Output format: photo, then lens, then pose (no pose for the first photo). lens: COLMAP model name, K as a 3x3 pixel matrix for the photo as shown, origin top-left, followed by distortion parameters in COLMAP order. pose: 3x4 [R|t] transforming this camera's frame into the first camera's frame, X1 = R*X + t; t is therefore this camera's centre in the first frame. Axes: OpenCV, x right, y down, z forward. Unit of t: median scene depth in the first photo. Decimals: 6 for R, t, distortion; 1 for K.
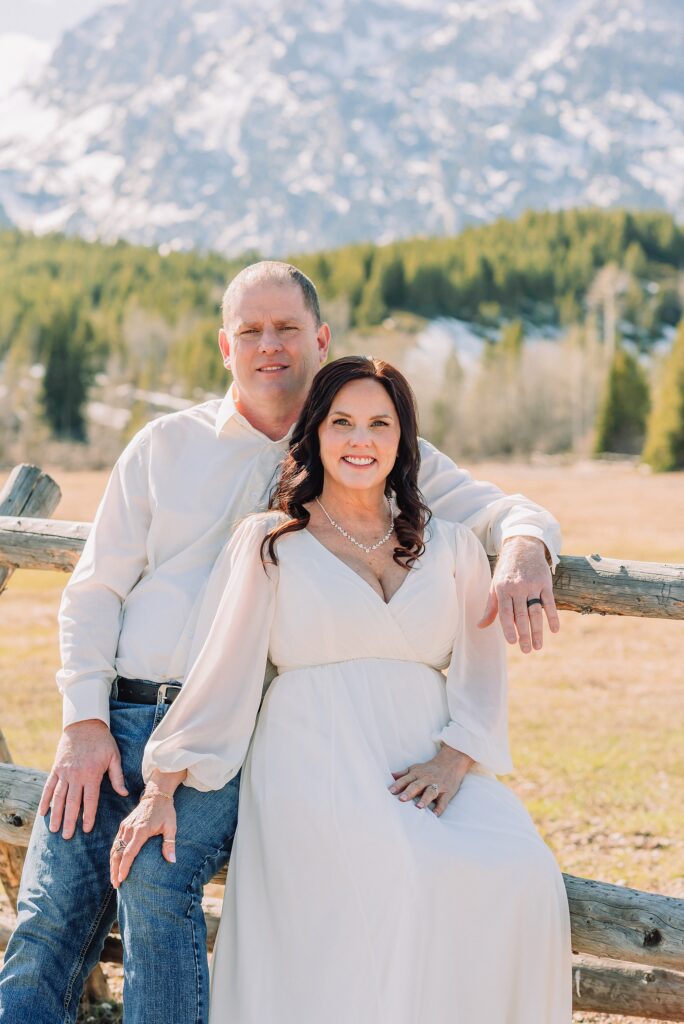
lens RADIAL K [[2595.9, 0, 342.0], [0, 2595.9, 514.9], [0, 0, 1]] dist [-0.040739, 0.000000]
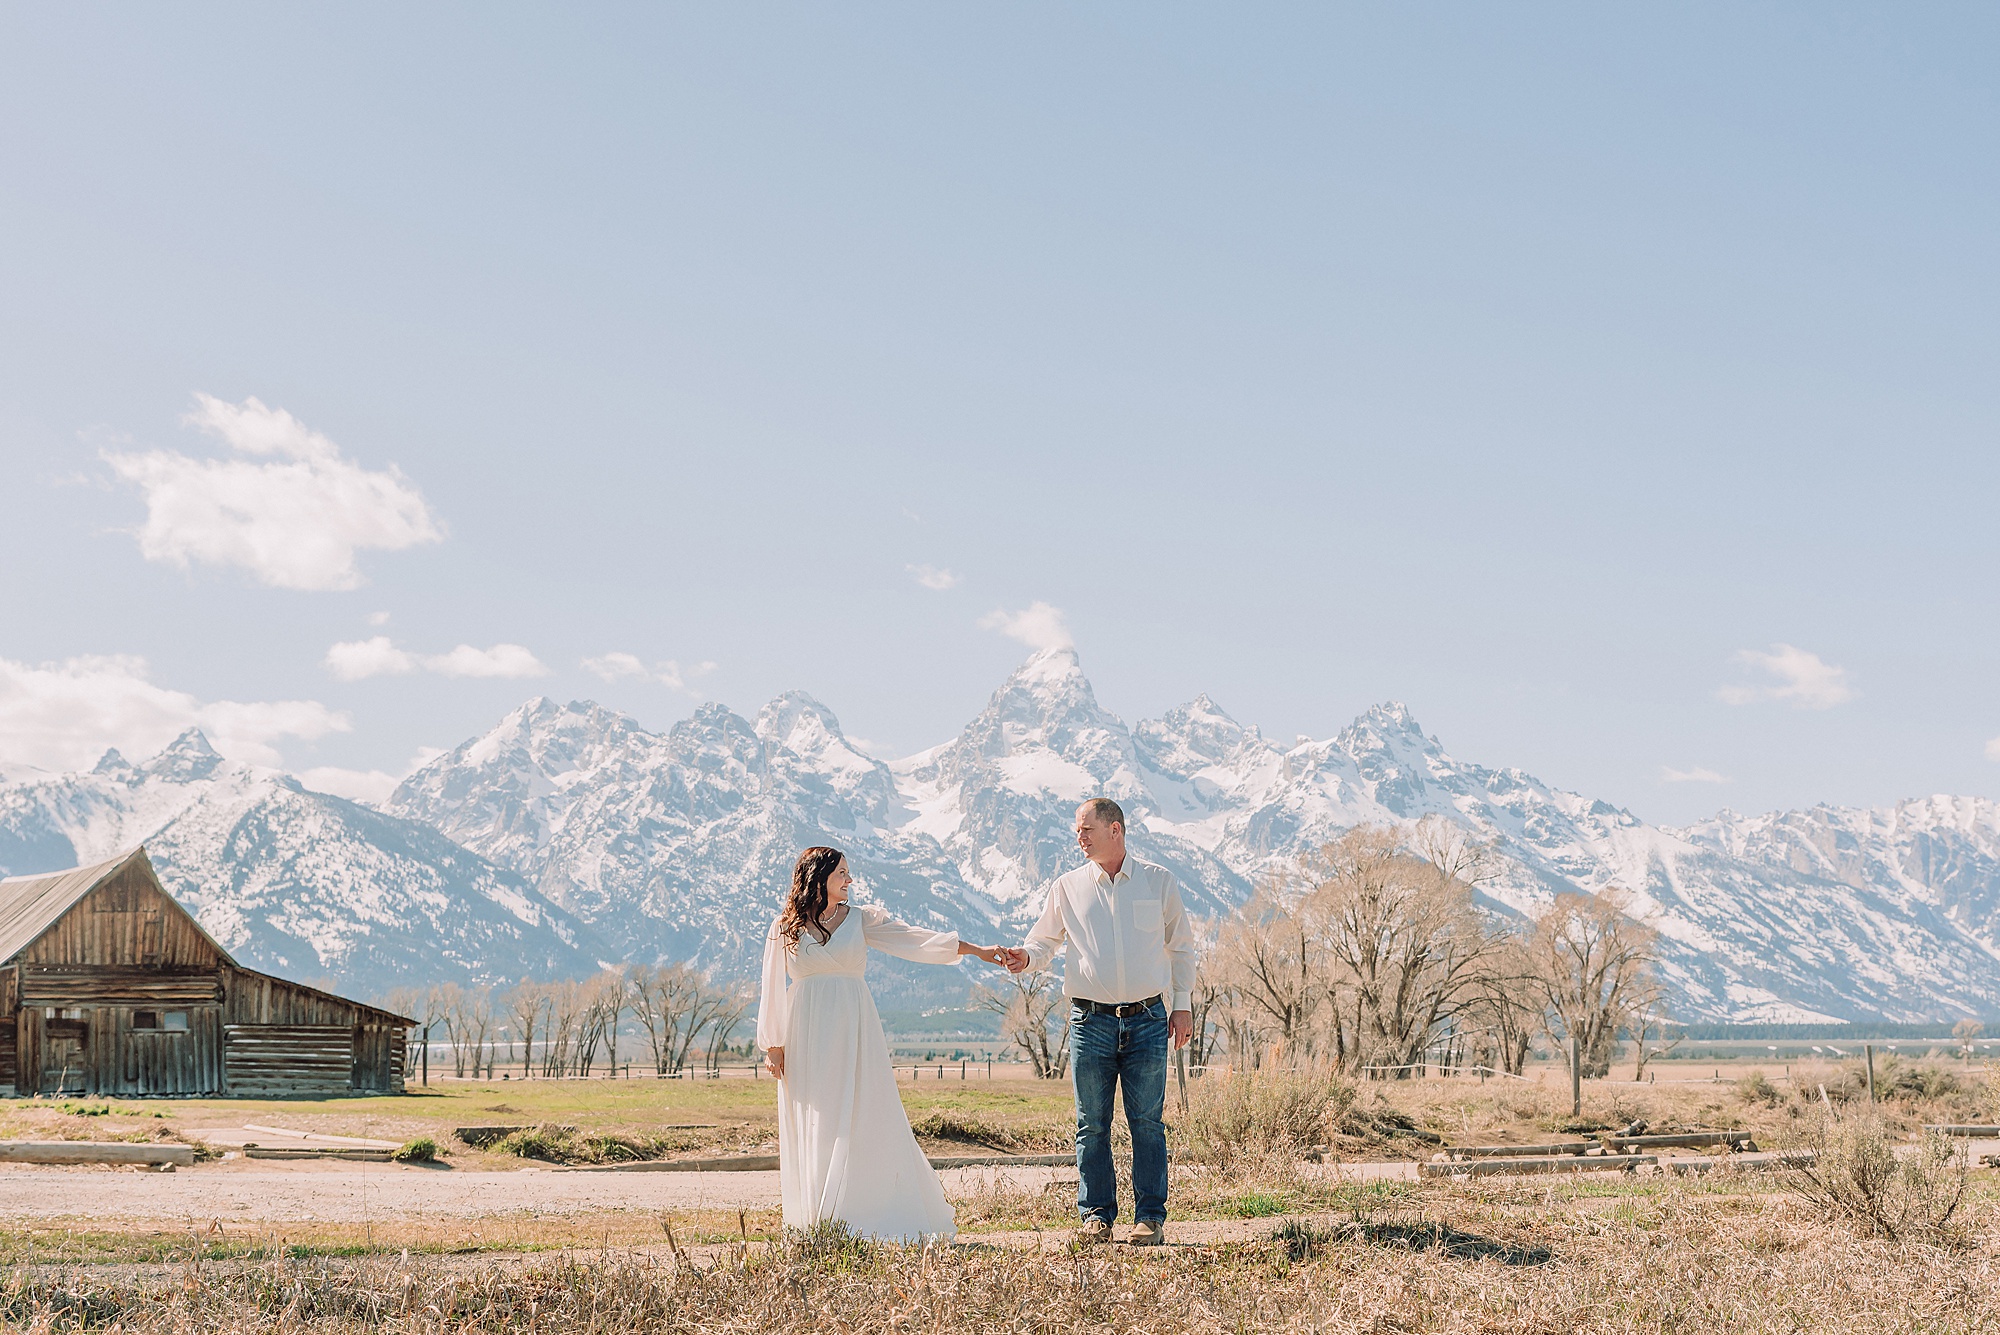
lens RADIAL K [[2809.3, 0, 1008.5], [0, 2809.3, 660.9], [0, 0, 1]] dist [-0.014161, 0.000000]
pose [[0.949481, 0.041175, 0.311112, -0.522291], [0.004947, 0.989268, -0.146026, 0.022149], [-0.313786, 0.140188, 0.939088, -1.586952]]
